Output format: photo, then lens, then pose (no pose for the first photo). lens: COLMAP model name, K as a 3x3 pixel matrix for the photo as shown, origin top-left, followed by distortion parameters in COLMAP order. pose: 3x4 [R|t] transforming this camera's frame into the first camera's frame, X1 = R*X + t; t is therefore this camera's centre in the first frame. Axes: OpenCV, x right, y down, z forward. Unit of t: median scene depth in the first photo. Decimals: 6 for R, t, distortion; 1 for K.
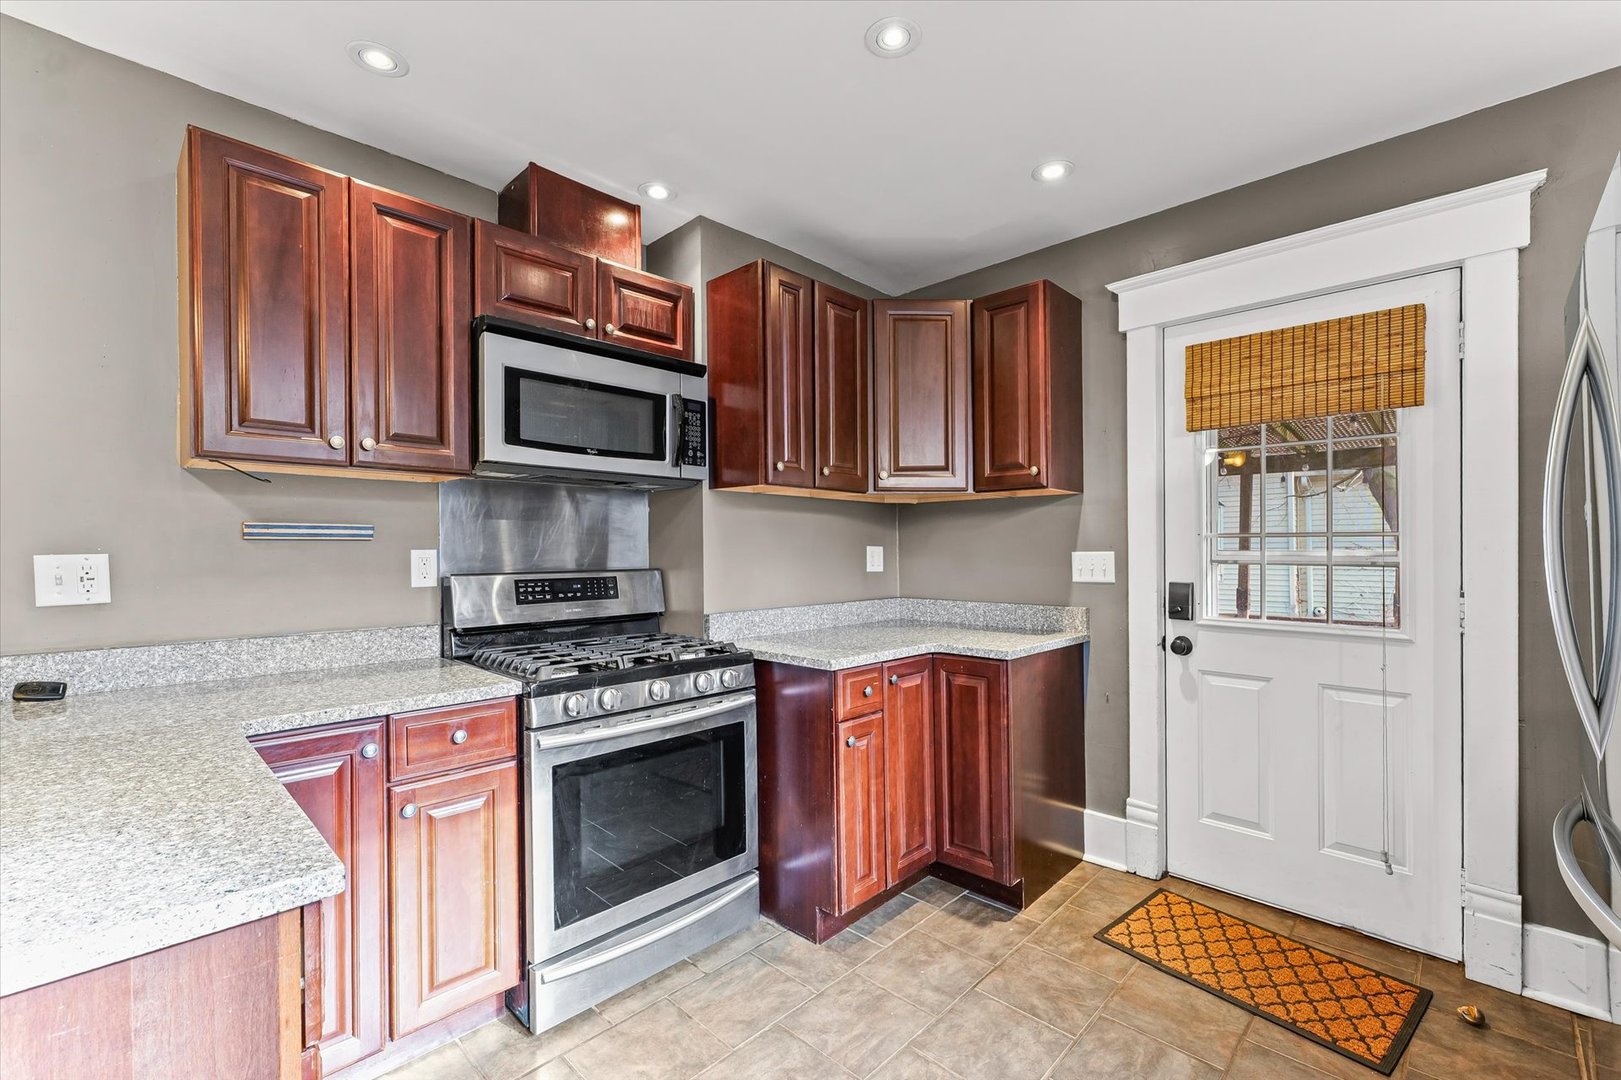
lens RADIAL K [[721.4, 0, 798.9], [0, 721.4, 536.3], [0, 0, 1]] dist [-0.000026, 0.000949]
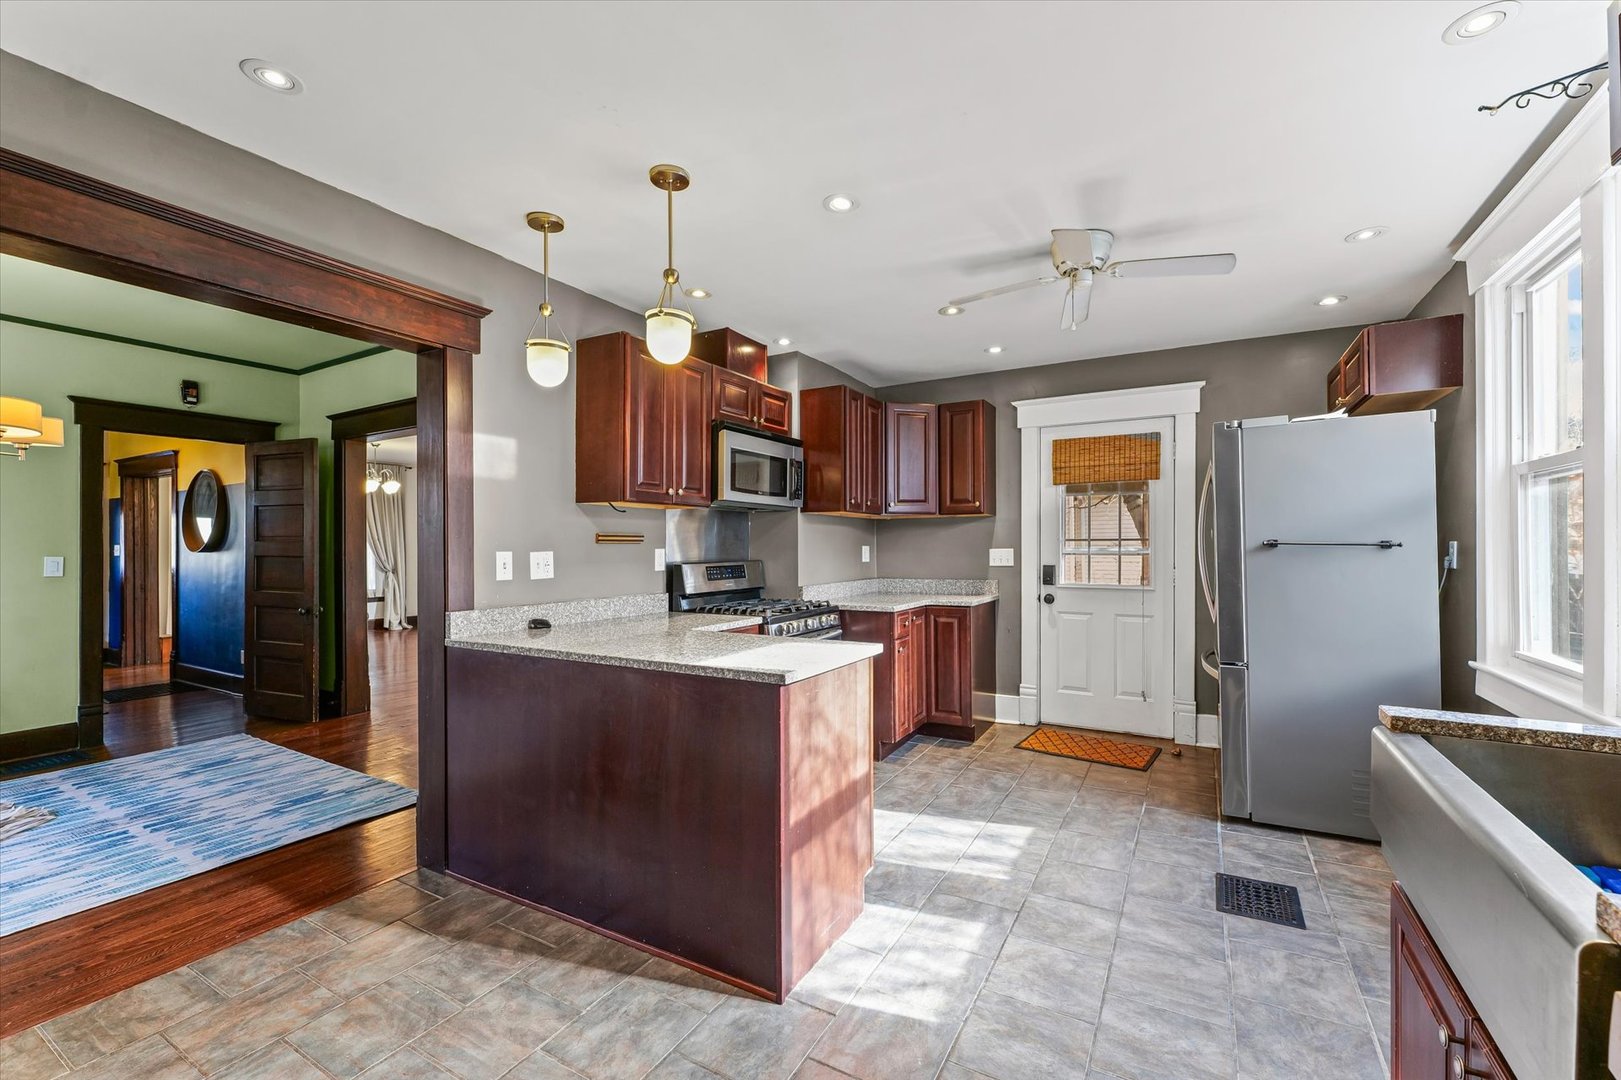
lens RADIAL K [[675.7, 0, 806.5], [0, 675.7, 539.9], [0, 0, 1]] dist [-0.003815, -0.000584]
pose [[0.972452, -0.000472, 0.233105, -0.502720], [-0.000832, 0.999985, 0.005495, -0.010488], [-0.233104, -0.005537, 0.972436, -0.571017]]
